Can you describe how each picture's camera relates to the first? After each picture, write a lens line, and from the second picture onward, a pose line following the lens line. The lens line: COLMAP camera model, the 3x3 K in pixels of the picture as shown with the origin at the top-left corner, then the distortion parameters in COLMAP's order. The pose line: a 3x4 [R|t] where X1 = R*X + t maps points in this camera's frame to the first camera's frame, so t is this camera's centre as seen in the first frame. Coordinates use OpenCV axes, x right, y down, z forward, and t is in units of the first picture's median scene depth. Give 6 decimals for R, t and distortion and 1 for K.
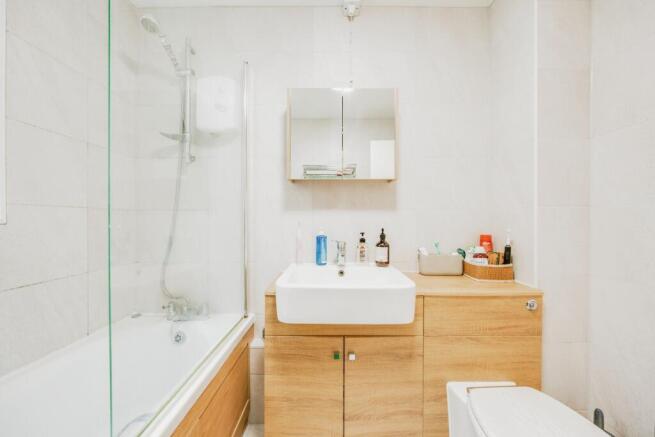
lens RADIAL K [[221.3, 0, 325.8], [0, 221.3, 221.2], [0, 0, 1]] dist [-0.001594, -0.000079]
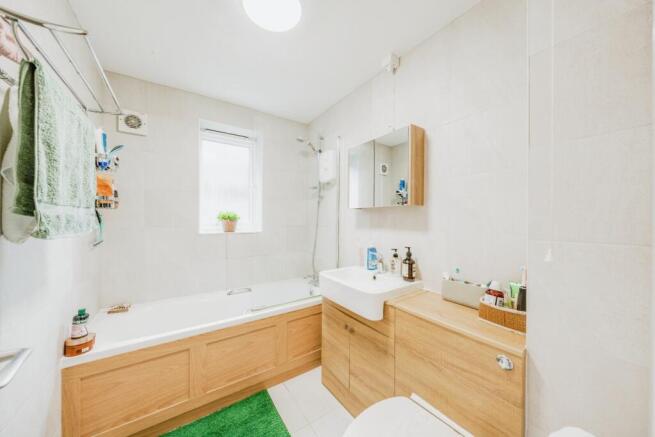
lens RADIAL K [[221.3, 0, 326.9], [0, 221.3, 220.9], [0, 0, 1]] dist [-0.001594, -0.000079]
pose [[0.567612, 0.002587, -0.823292, 1.215420], [-0.007835, 0.999967, -0.002259, -0.123420], [0.823259, 0.007733, 0.567613, 0.014037]]
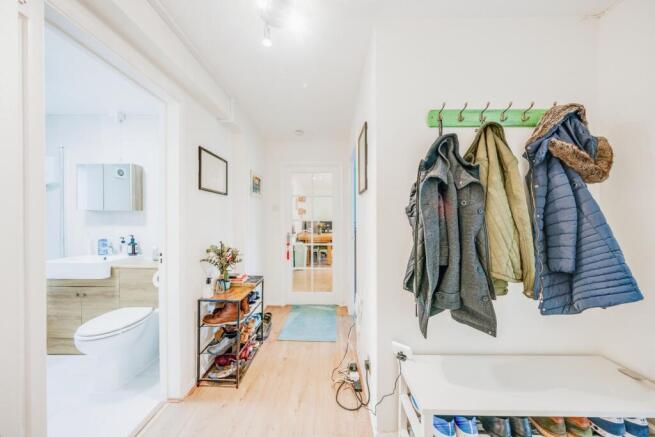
lens RADIAL K [[221.3, 0, 323.0], [0, 221.3, 224.4], [0, 0, 1]] dist [-0.001594, -0.000079]
pose [[0.999975, 0.002427, -0.006669, 2.415047], [-0.002369, 0.999959, 0.008687, -0.104866], [0.006690, -0.008671, 0.999940, -1.109658]]
